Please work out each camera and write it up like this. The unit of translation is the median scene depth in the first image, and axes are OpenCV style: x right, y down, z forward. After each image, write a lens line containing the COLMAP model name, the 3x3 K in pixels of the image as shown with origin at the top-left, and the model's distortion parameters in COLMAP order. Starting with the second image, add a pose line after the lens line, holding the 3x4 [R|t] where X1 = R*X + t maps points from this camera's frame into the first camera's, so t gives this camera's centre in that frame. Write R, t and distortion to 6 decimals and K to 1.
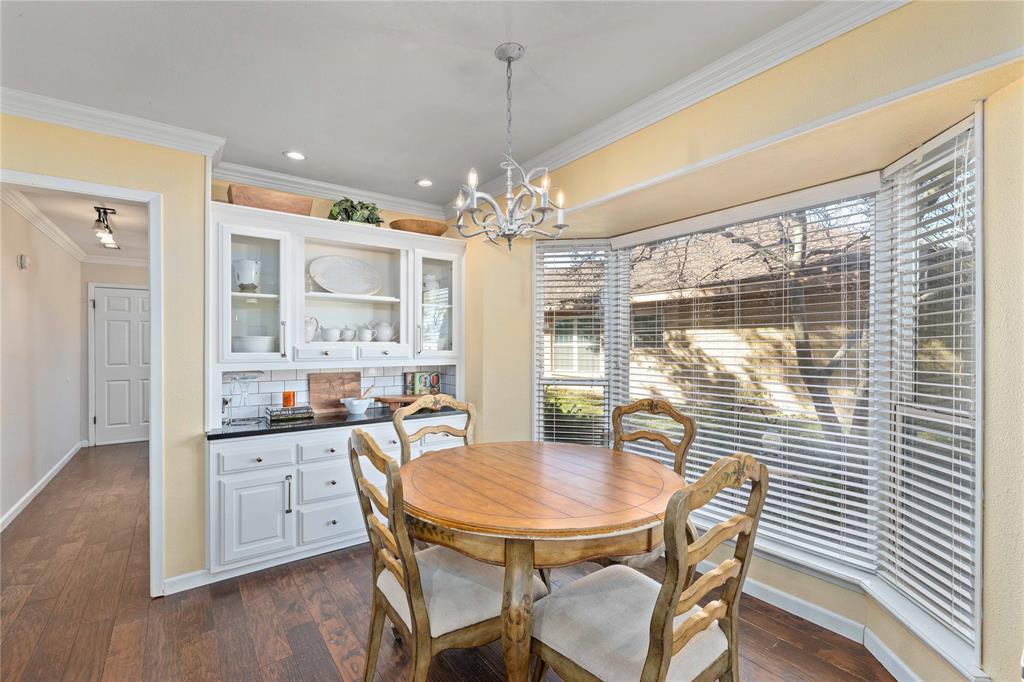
lens RADIAL K [[448.4, 0, 504.4], [0, 448.4, 346.5], [0, 0, 1]] dist [-0.004598, 0.002417]
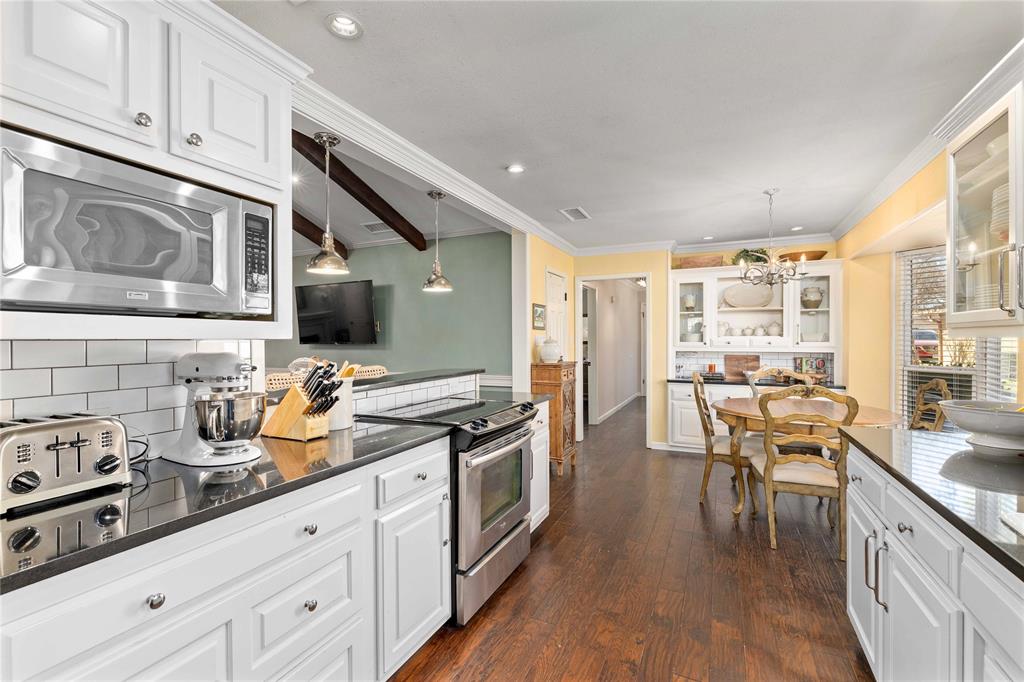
lens RADIAL K [[448.4, 0, 509.1], [0, 448.4, 341.1], [0, 0, 1]] dist [-0.004598, 0.002417]
pose [[0.478331, 0.001708, -0.878178, 0.696578], [0.000013, 0.999998, 0.001952, 0.004426], [0.878179, -0.000945, 0.478330, -0.563641]]
